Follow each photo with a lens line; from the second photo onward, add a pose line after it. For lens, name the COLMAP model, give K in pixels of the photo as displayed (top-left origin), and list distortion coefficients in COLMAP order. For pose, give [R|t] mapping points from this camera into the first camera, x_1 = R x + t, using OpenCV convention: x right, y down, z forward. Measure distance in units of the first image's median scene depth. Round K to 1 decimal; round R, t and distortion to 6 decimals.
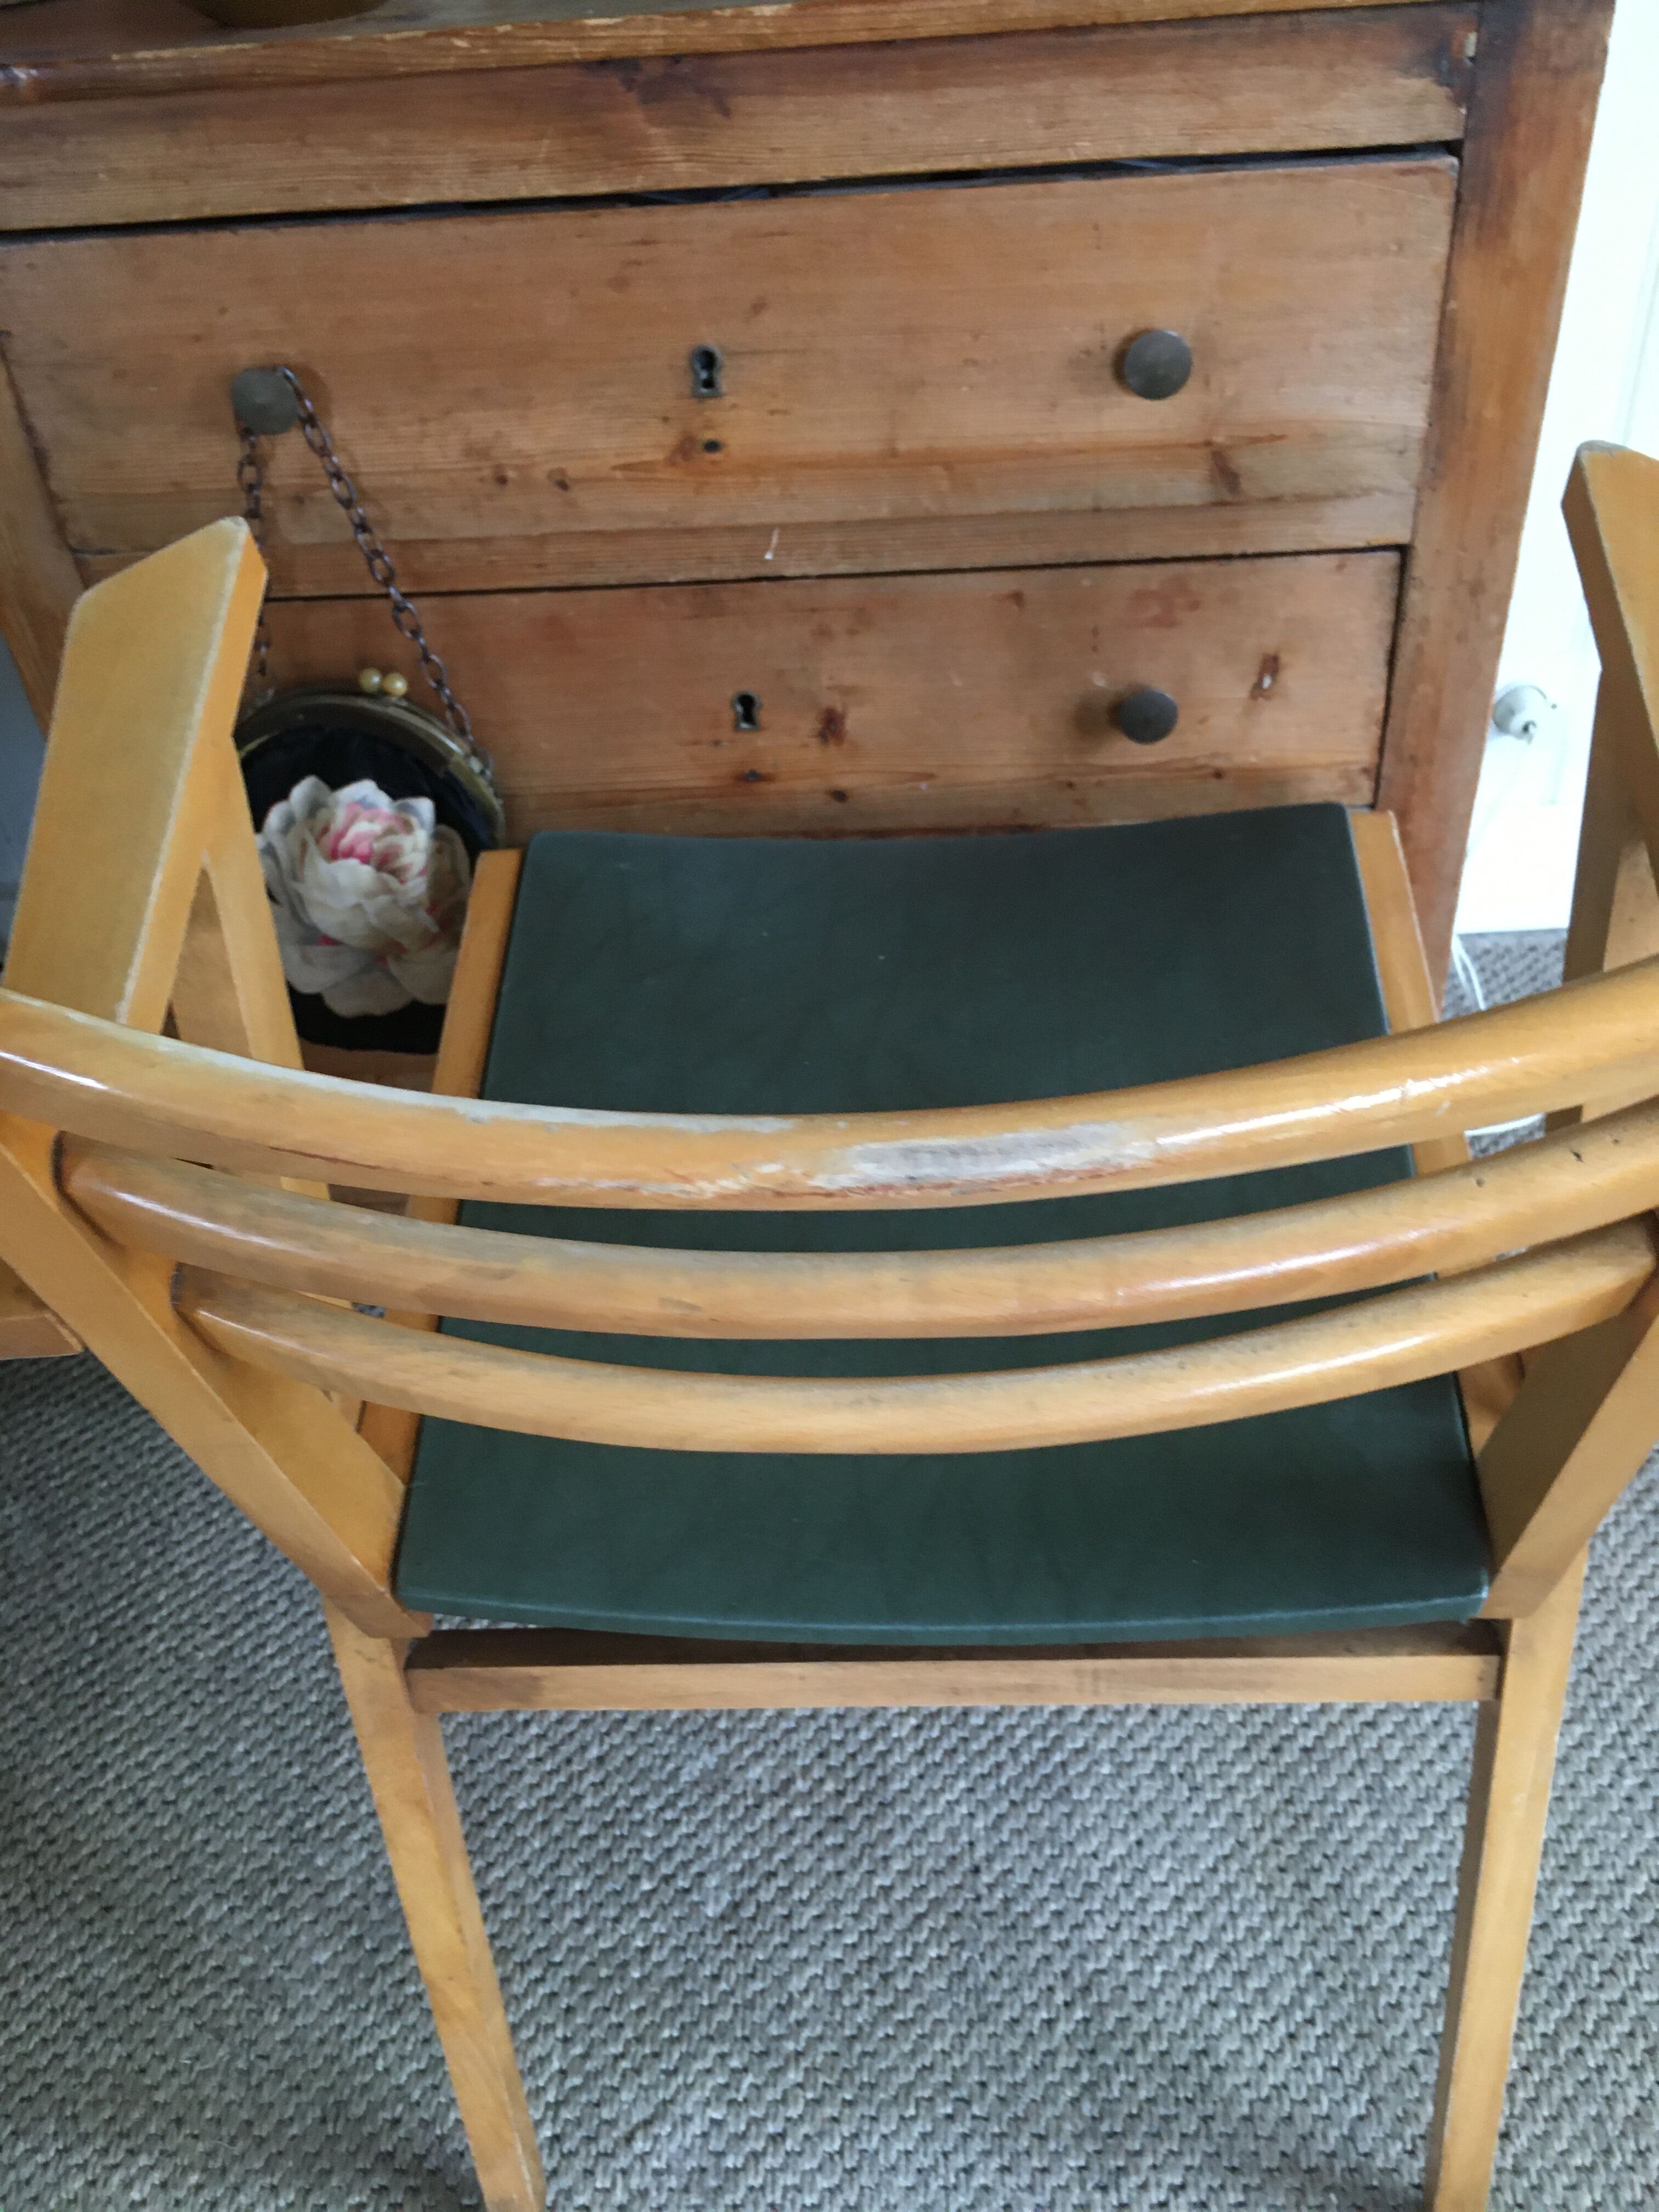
lens RADIAL K [[1908.7, 0, 837.5], [0, 1908.7, 1080.5], [0, 0, 1]] dist [0.085287, -0.120733]
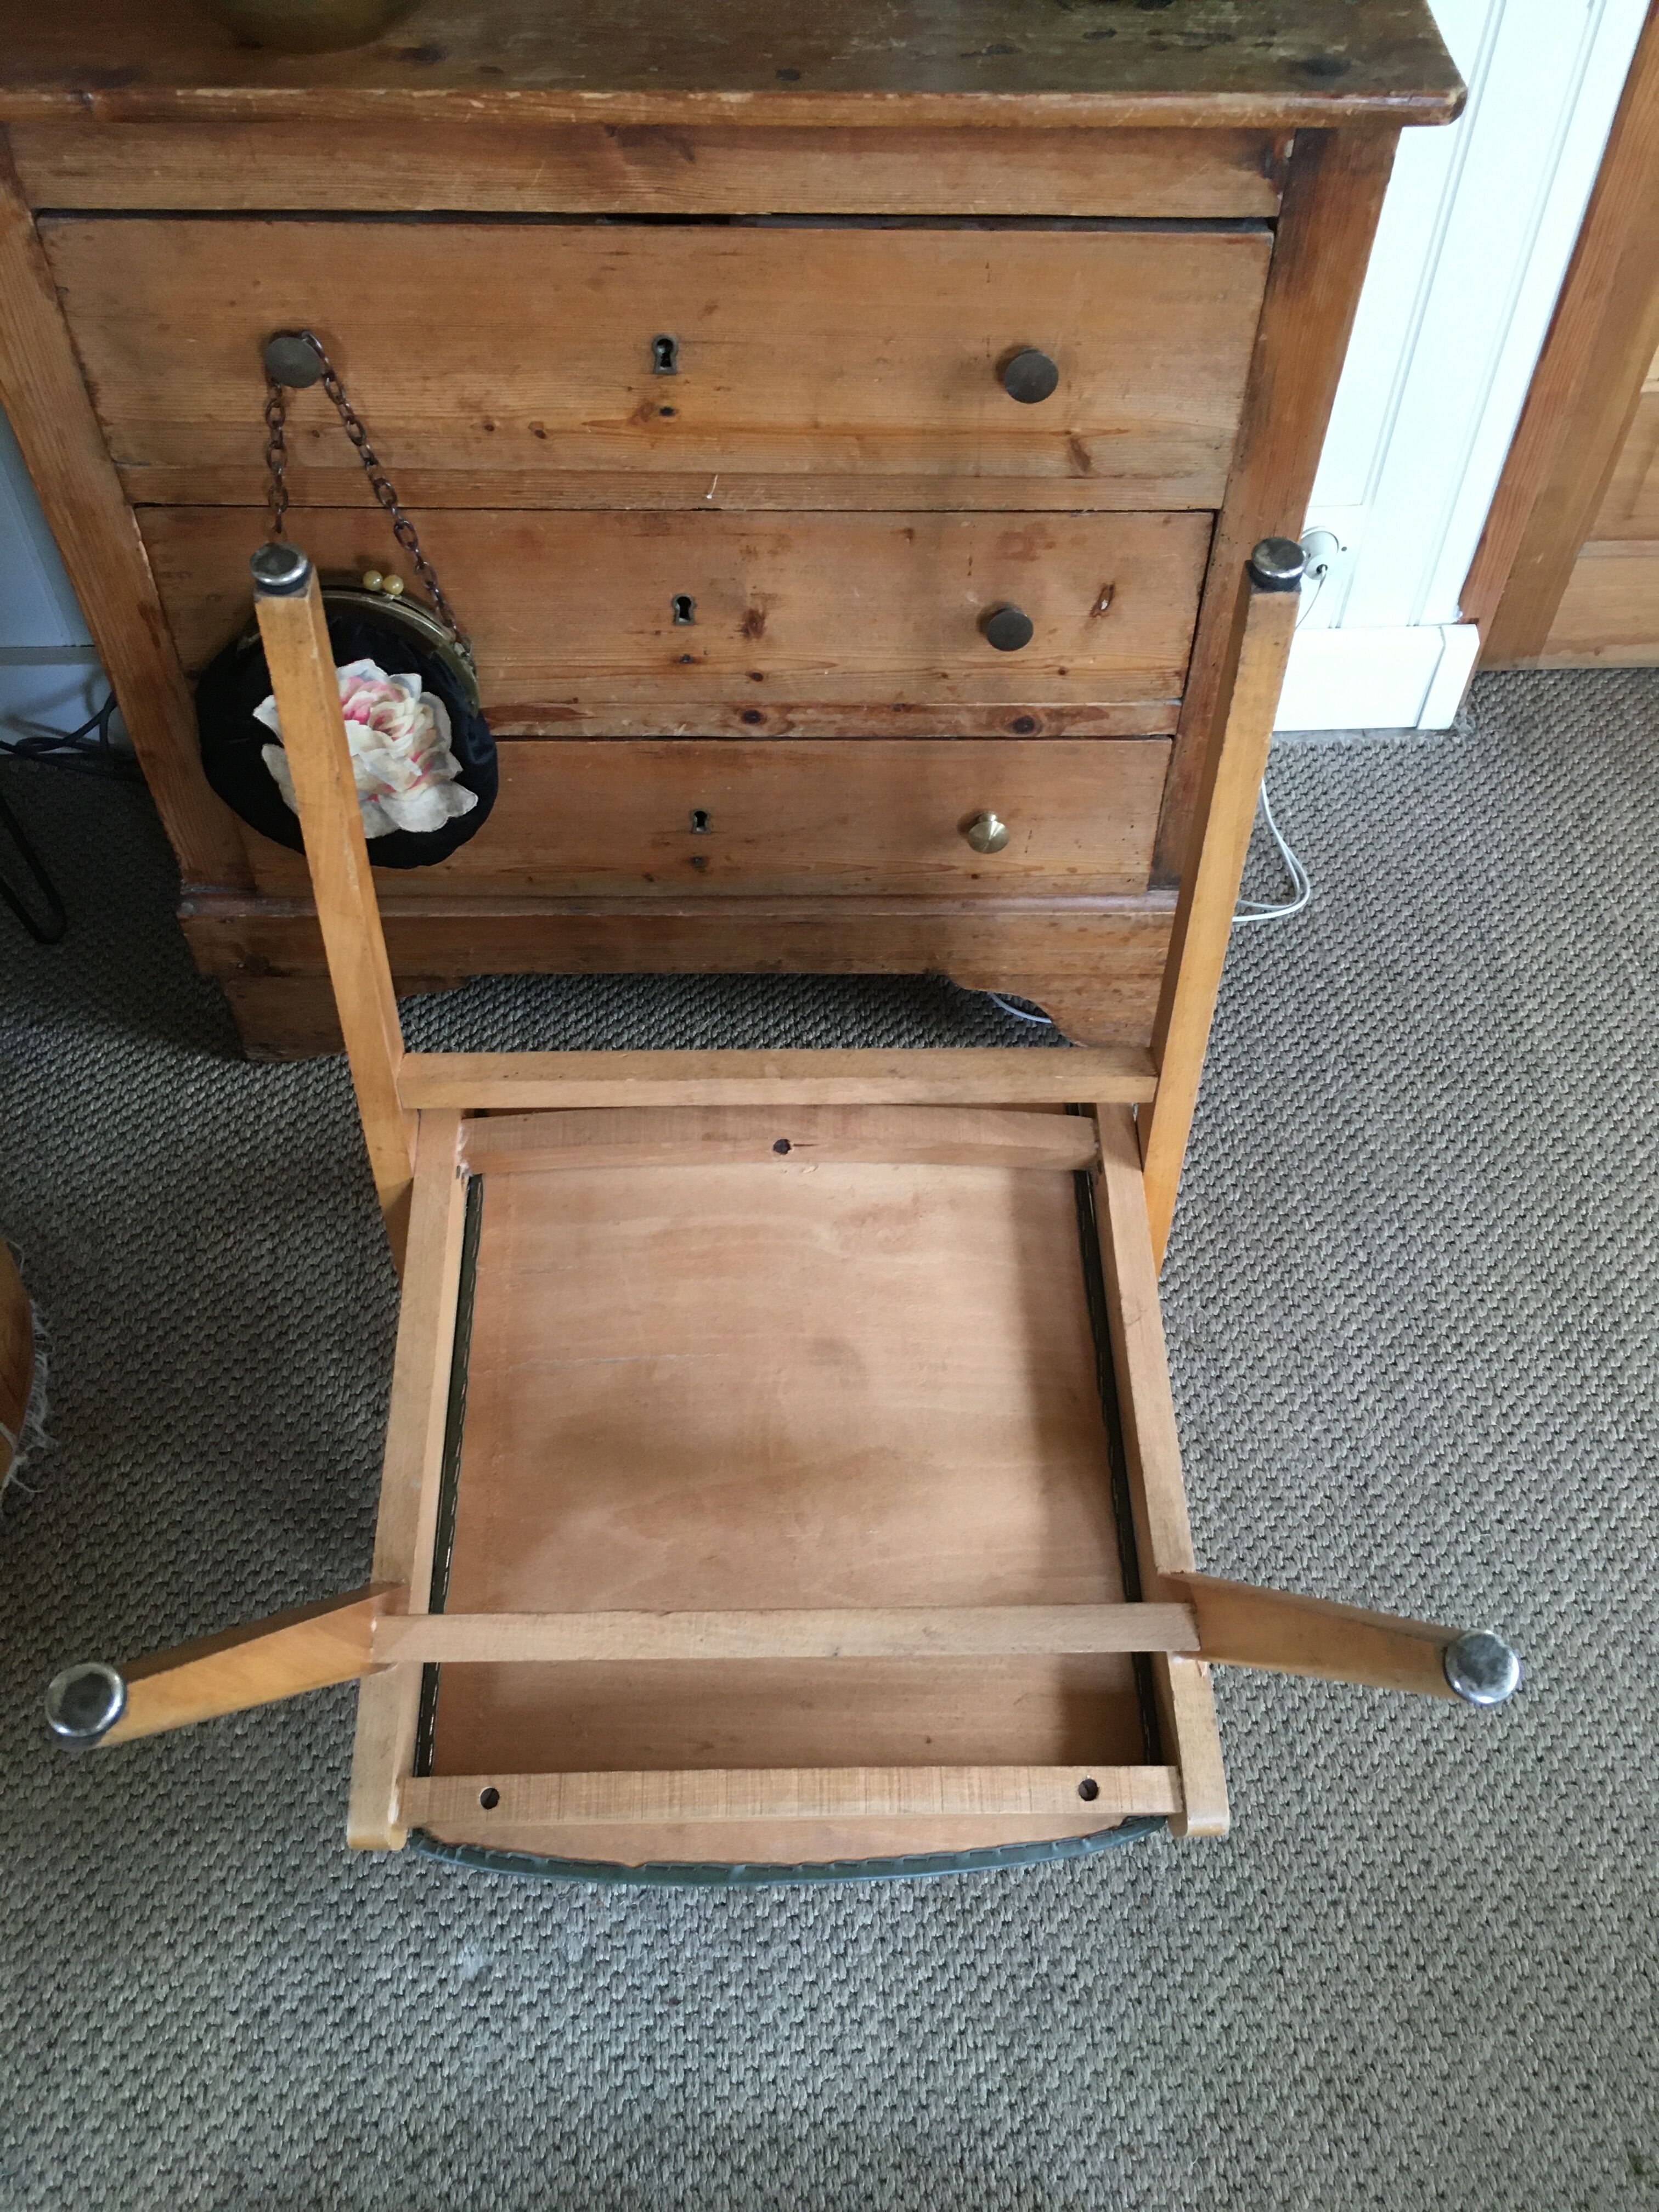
lens RADIAL K [[1908.7, 0, 839.5], [0, 1908.7, 1090.3], [0, 0, 1]] dist [0.085287, -0.120733]
pose [[0.995397, 0.006115, 0.095639, -0.065872], [-0.025418, 0.979066, 0.201950, -0.147287], [-0.092402, -0.203452, 0.974715, -0.266540]]
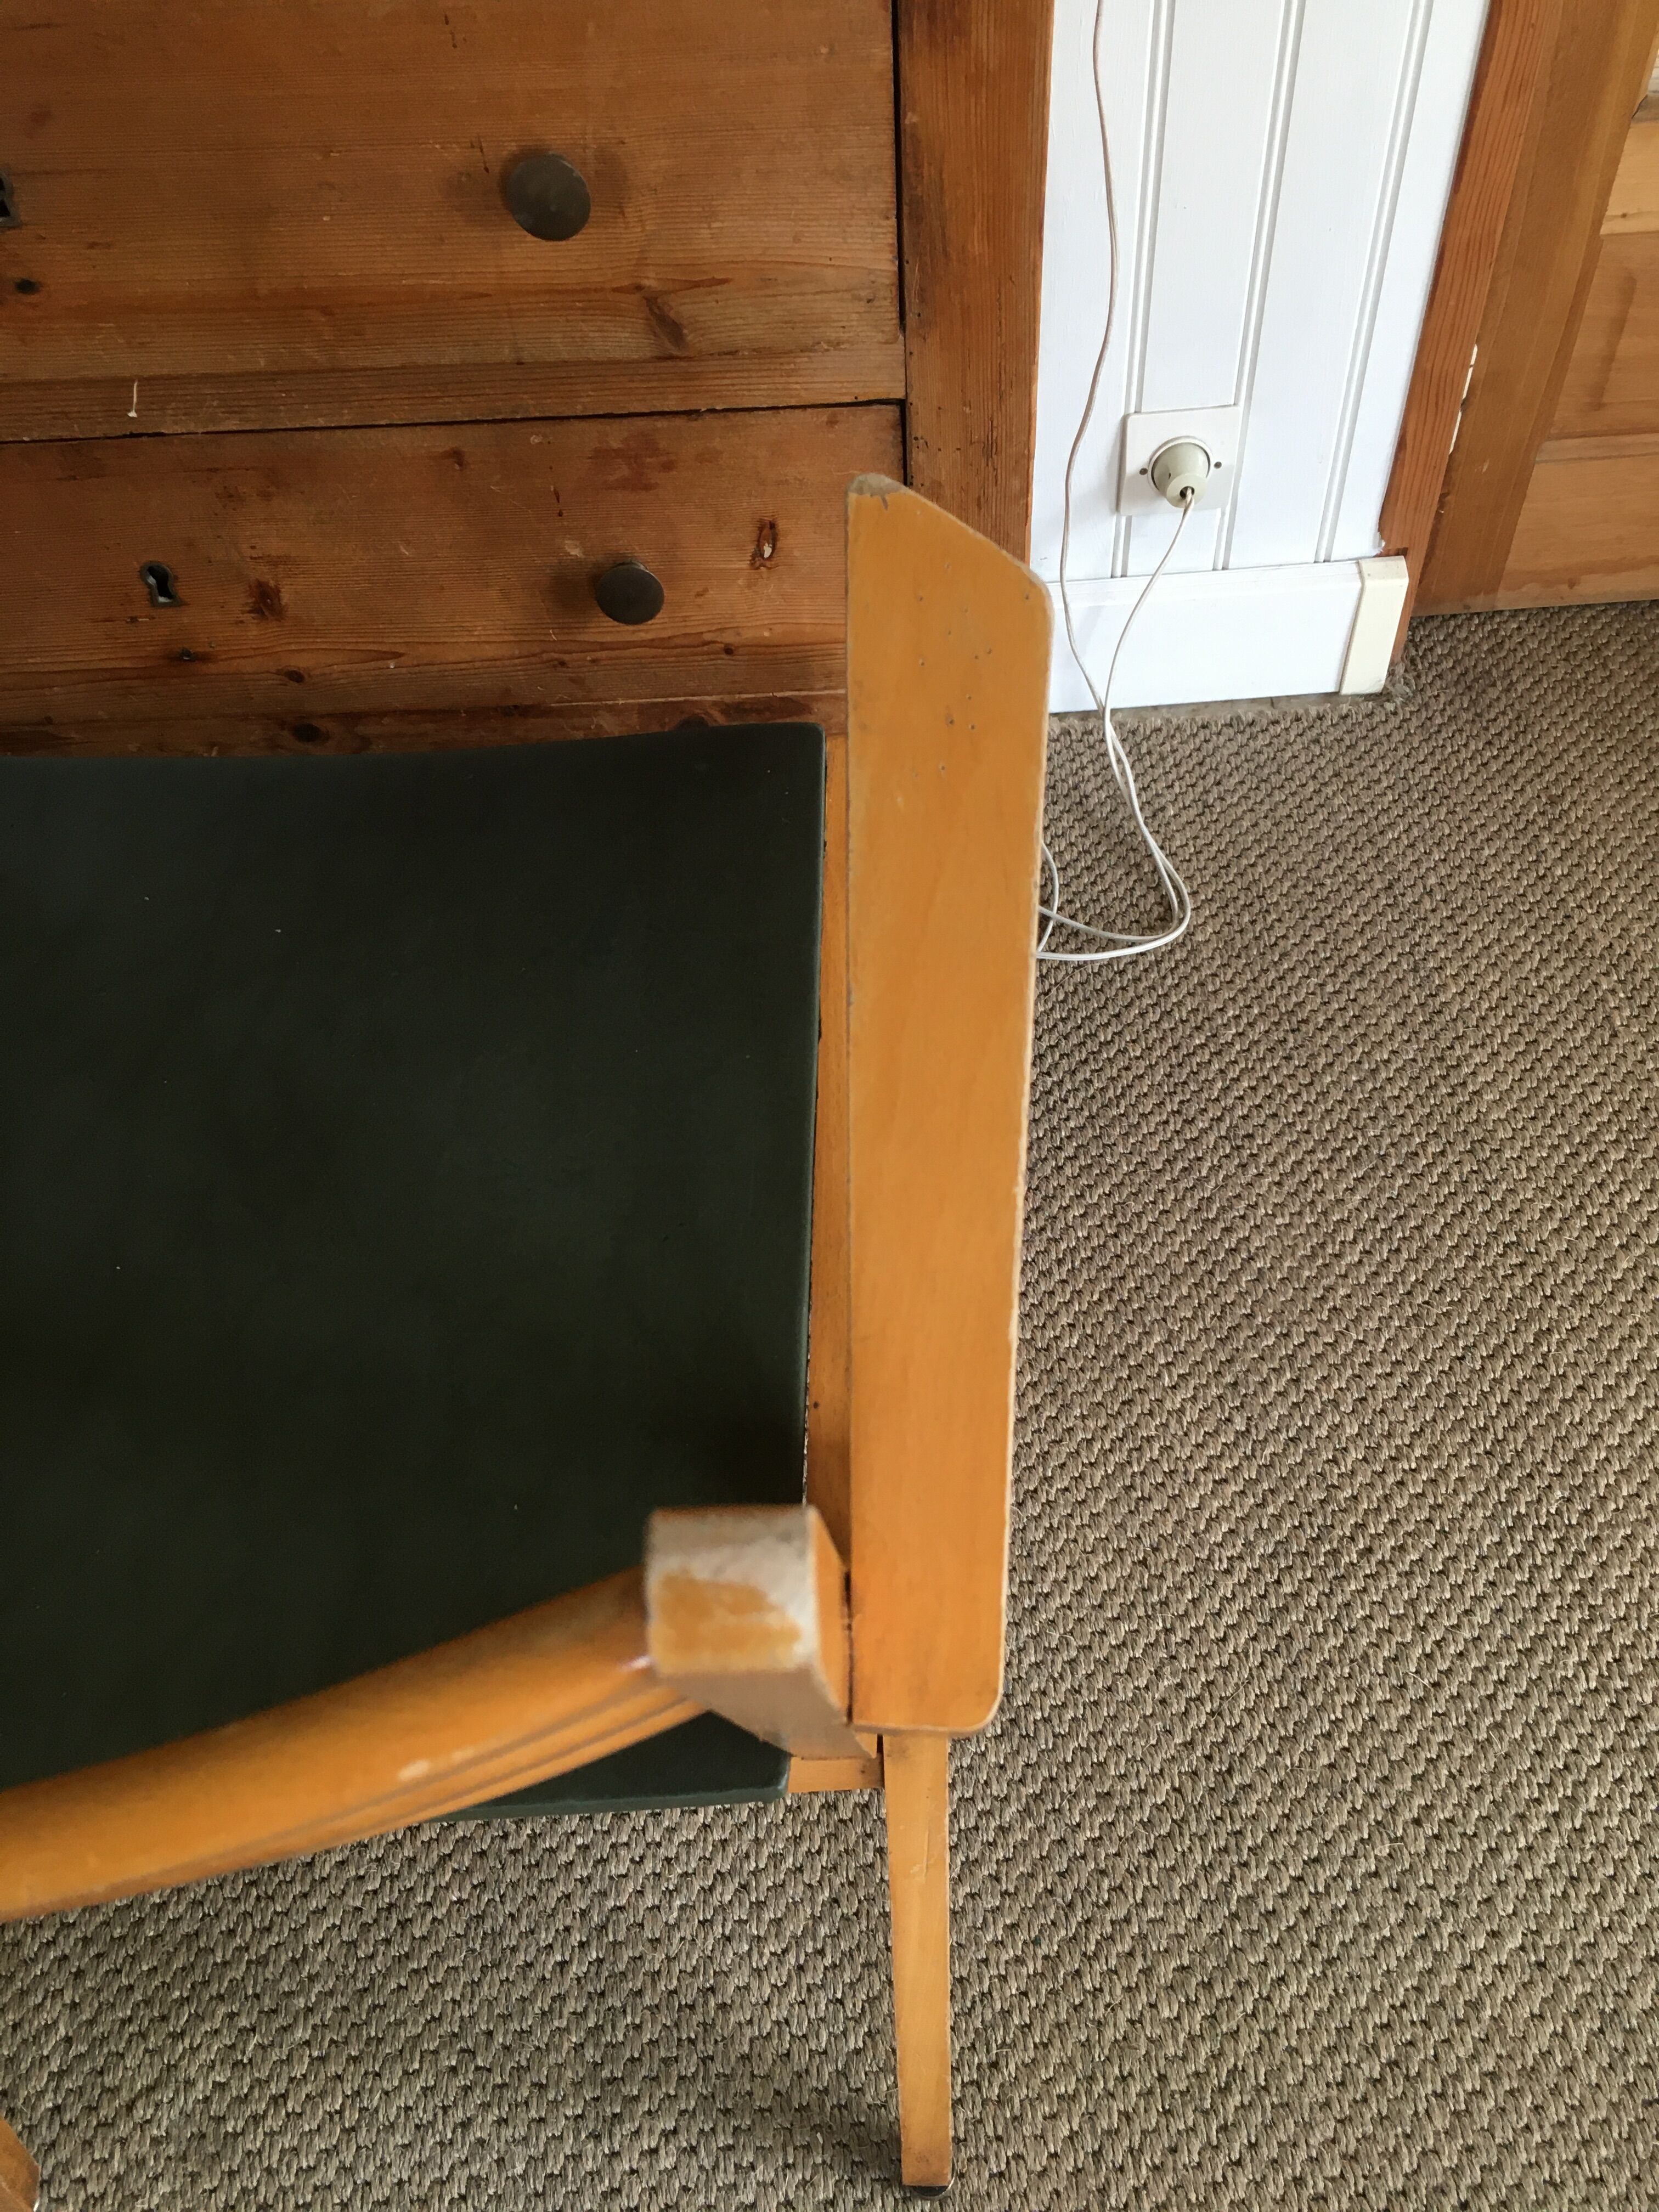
lens RADIAL K [[1908.7, 0, 840.0], [0, 1908.7, 1088.9], [0, 0, 1]] dist [0.085287, -0.120733]
pose [[0.998013, -0.032674, 0.053880, 0.203928], [0.020250, 0.976011, 0.216779, -0.159564], [-0.059670, -0.215258, 0.974733, 0.112444]]
